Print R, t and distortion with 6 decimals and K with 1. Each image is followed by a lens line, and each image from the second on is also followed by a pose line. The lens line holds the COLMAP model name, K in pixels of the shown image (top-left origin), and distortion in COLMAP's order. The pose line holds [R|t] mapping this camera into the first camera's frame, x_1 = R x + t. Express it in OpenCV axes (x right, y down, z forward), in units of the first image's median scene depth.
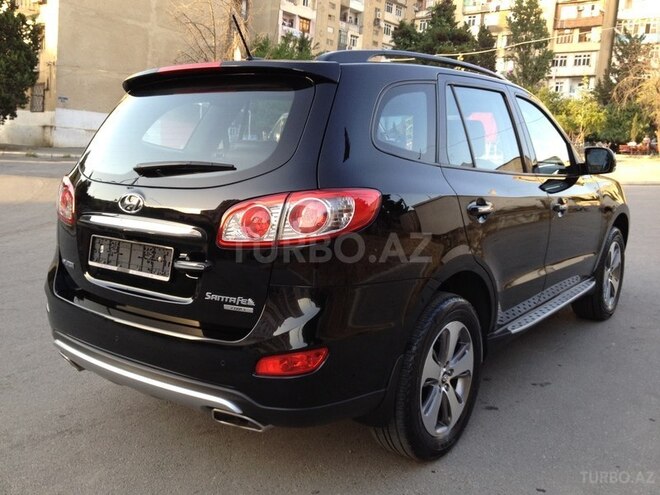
lens RADIAL K [[609.4, 0, 330.0], [0, 609.4, 247.5], [0, 0, 1]] dist [0.100604, -0.203577]
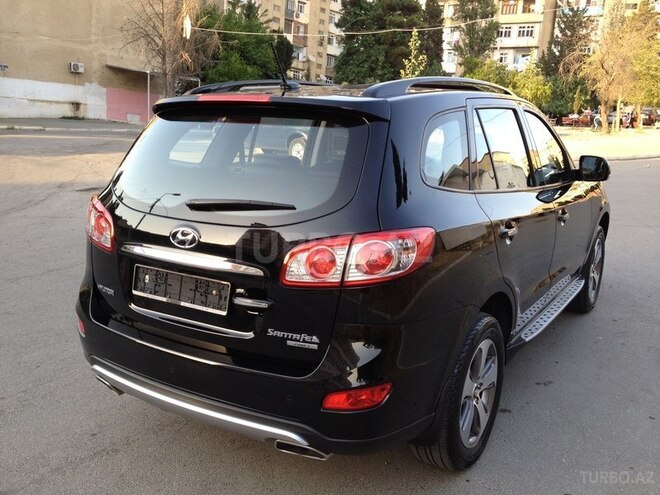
lens RADIAL K [[602.8, 0, 330.0], [0, 602.8, 247.5], [0, 0, 1]] dist [0.120399, -0.240297]
pose [[0.996692, -0.013386, 0.080167, -0.109120], [0.009356, 0.998683, 0.050436, -0.069781], [-0.080736, -0.049519, 0.995505, -0.011298]]
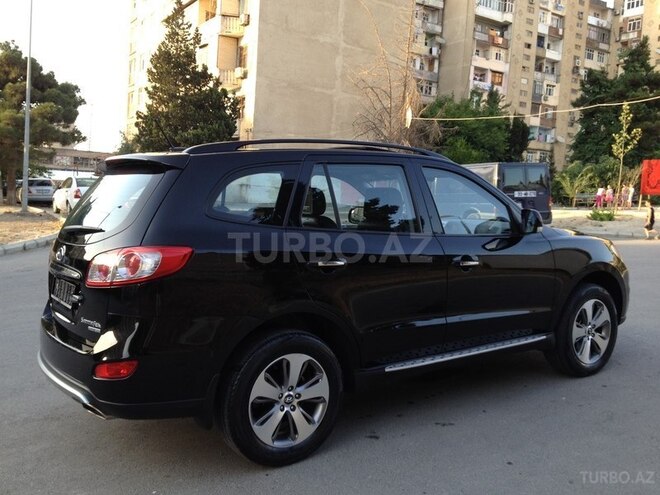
lens RADIAL K [[602.8, 0, 330.0], [0, 602.8, 247.5], [0, 0, 1]] dist [0.120399, -0.240297]
pose [[0.954951, 0.013781, -0.296442, 0.467317], [-0.038570, 0.996212, -0.077938, 0.000344], [0.294245, 0.085861, 0.951865, -0.118683]]
